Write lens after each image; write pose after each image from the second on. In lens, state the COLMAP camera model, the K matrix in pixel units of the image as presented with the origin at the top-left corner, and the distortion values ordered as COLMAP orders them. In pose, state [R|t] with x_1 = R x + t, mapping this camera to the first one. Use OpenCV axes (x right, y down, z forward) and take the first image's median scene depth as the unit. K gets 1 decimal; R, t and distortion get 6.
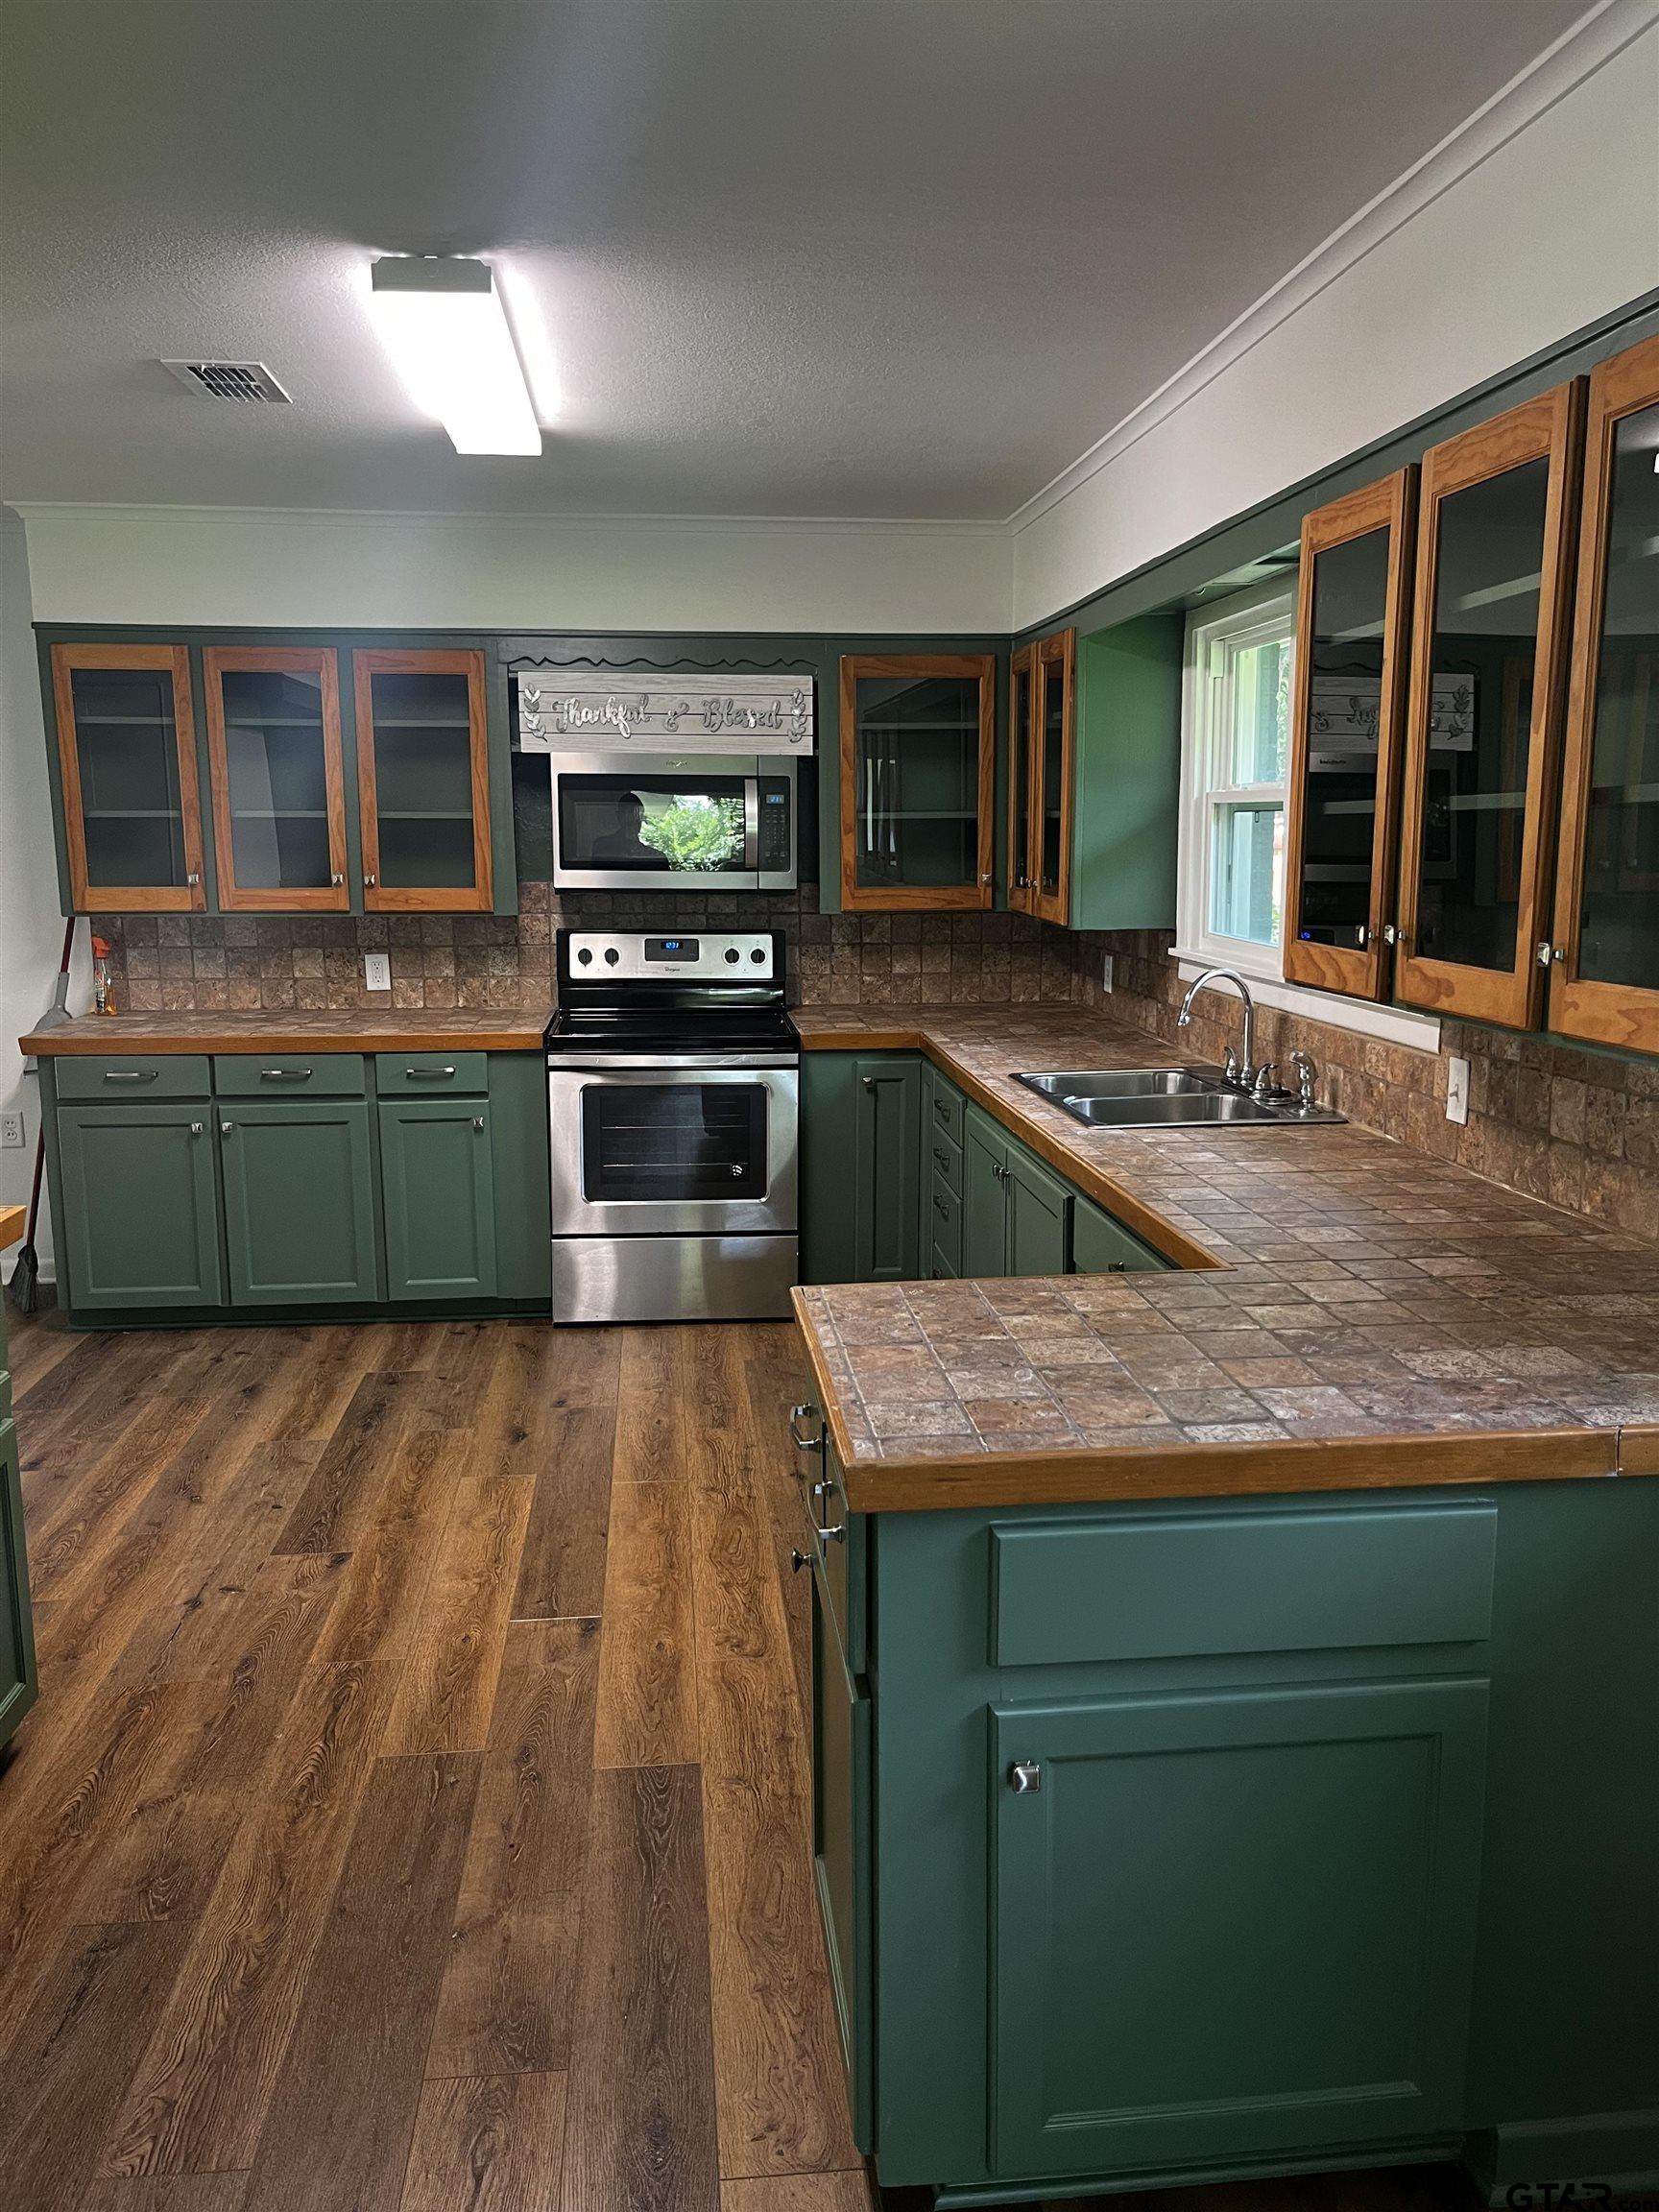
lens RADIAL K [[1697.1, 0, 838.4], [0, 1697.1, 1125.1], [0, 0, 1]] dist [0.040483, -0.031402]
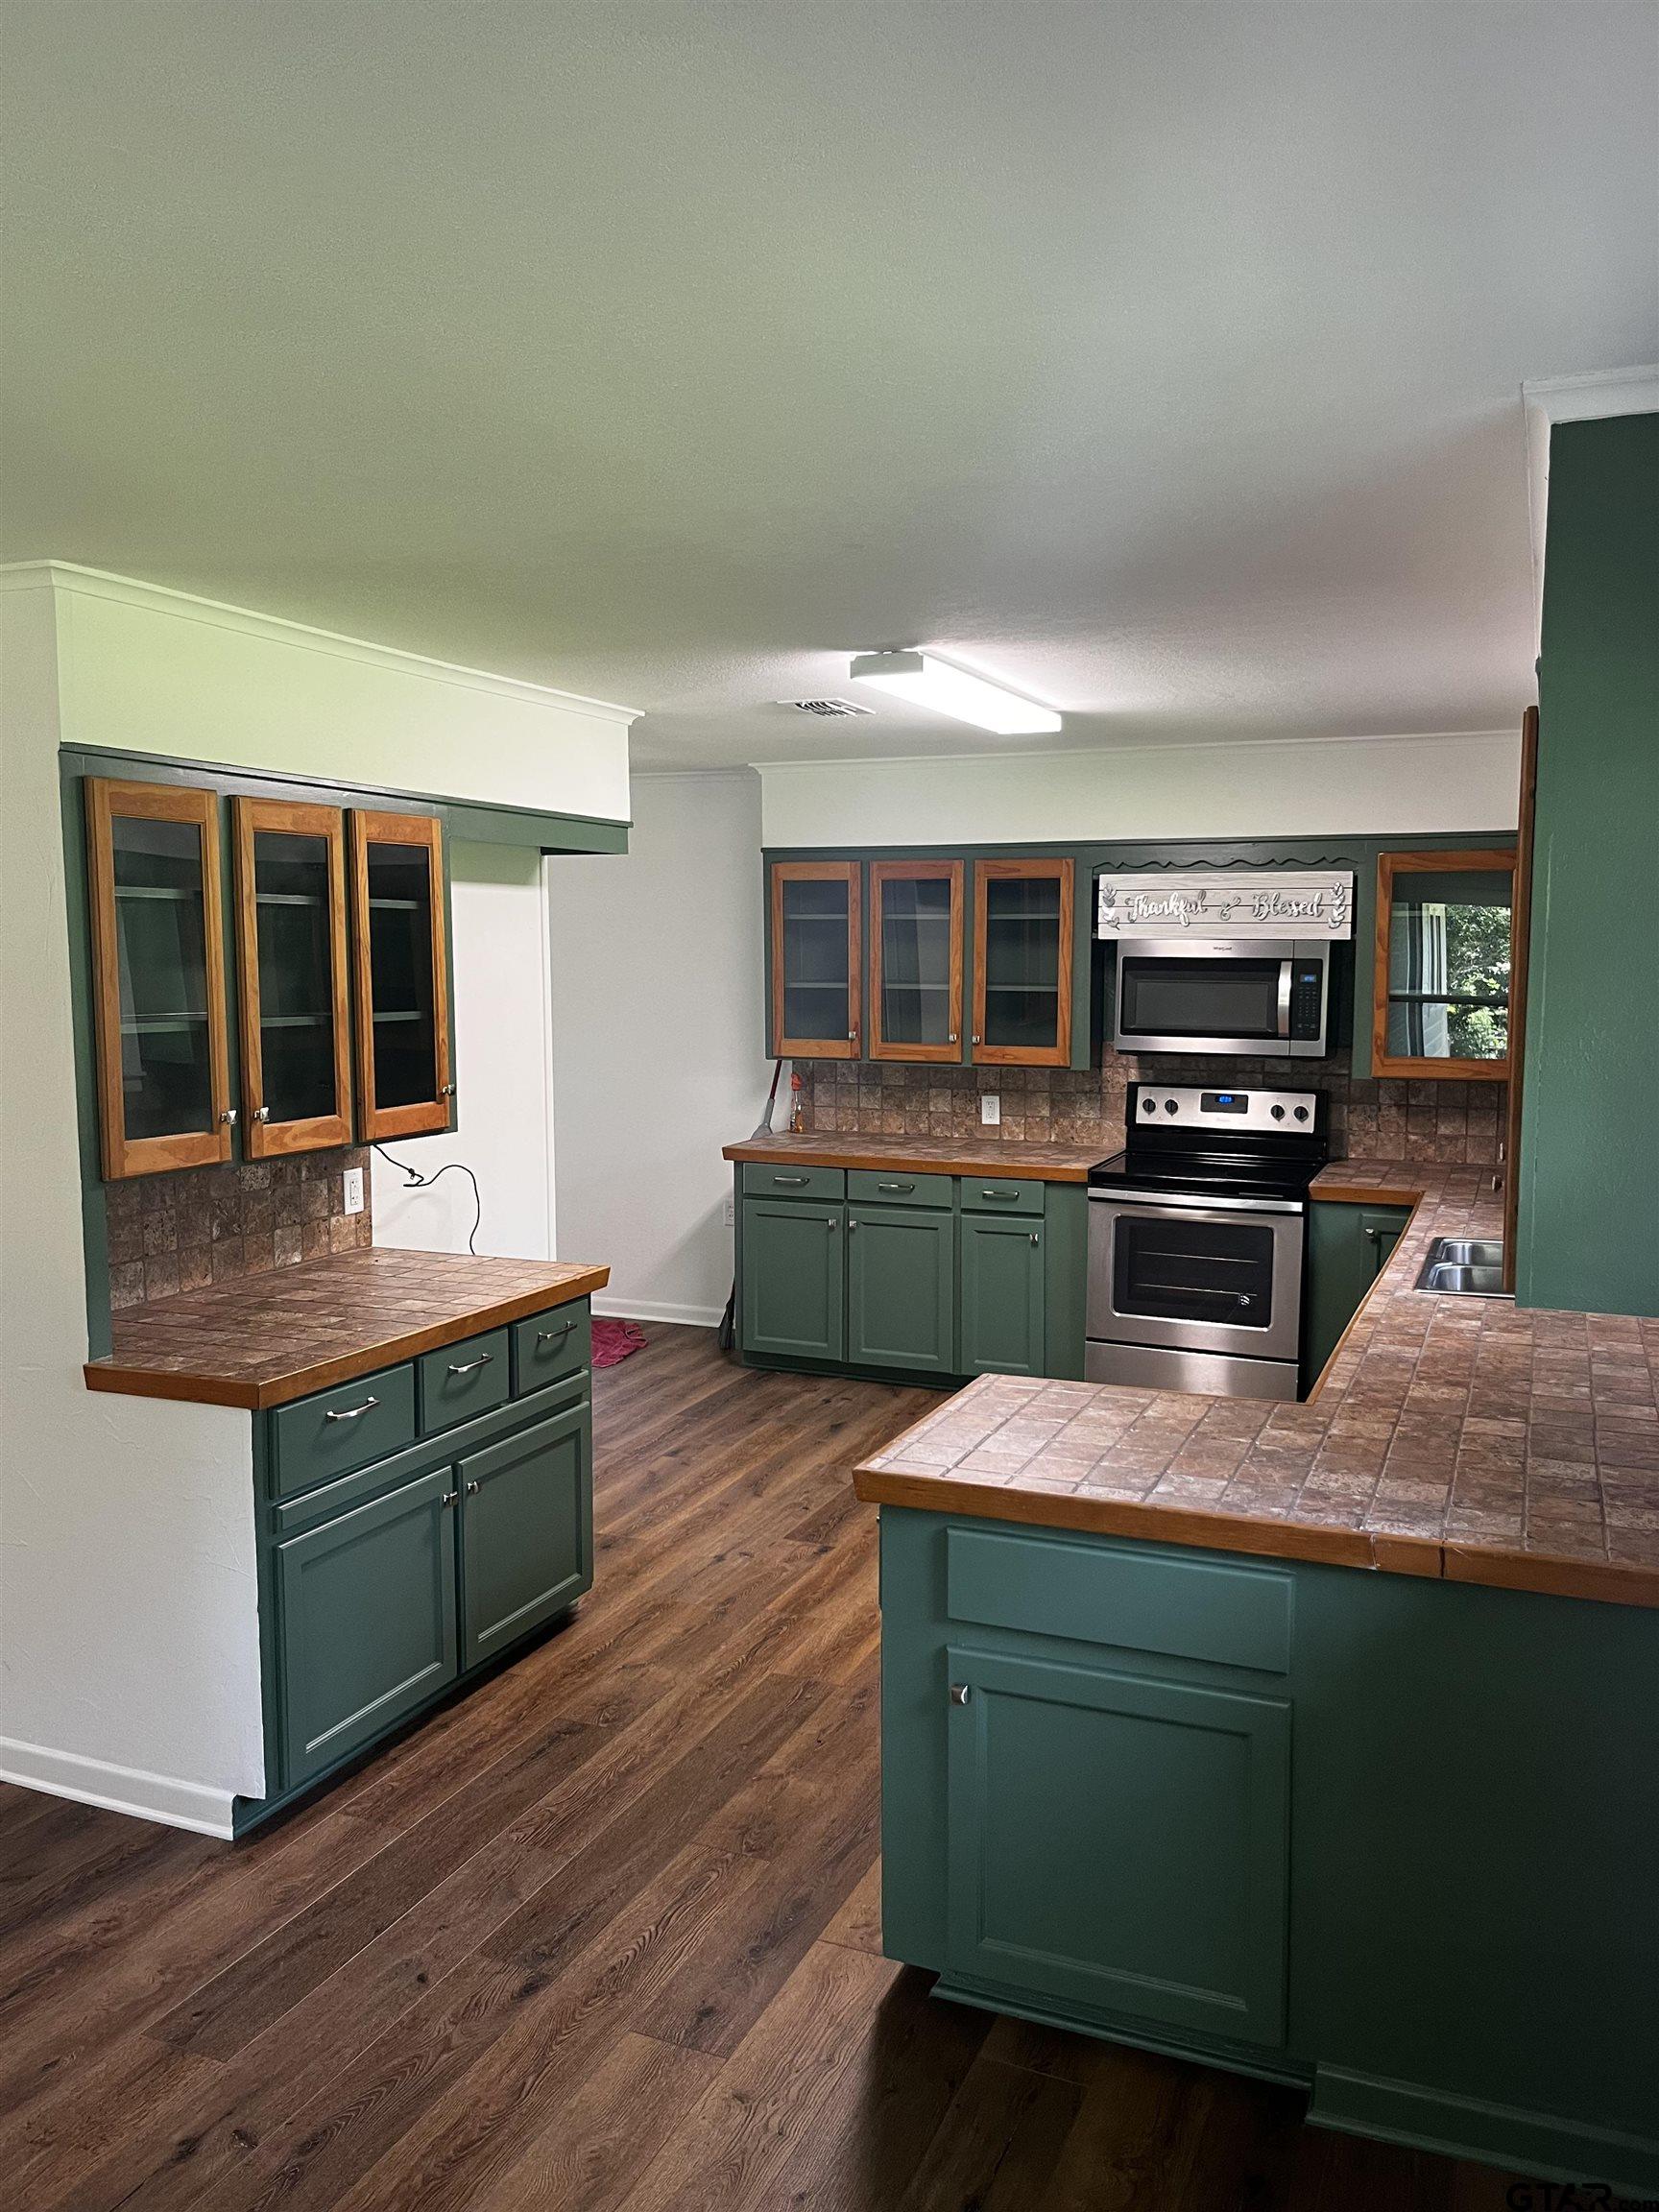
lens RADIAL K [[1697.1, 0, 838.4], [0, 1697.1, 1125.1], [0, 0, 1]] dist [0.040483, -0.031402]
pose [[0.876768, 0.055834, -0.477661, 0.245996], [-0.085870, 0.995452, -0.041260, -0.019985], [0.473185, 0.077192, 0.877575, -0.152176]]
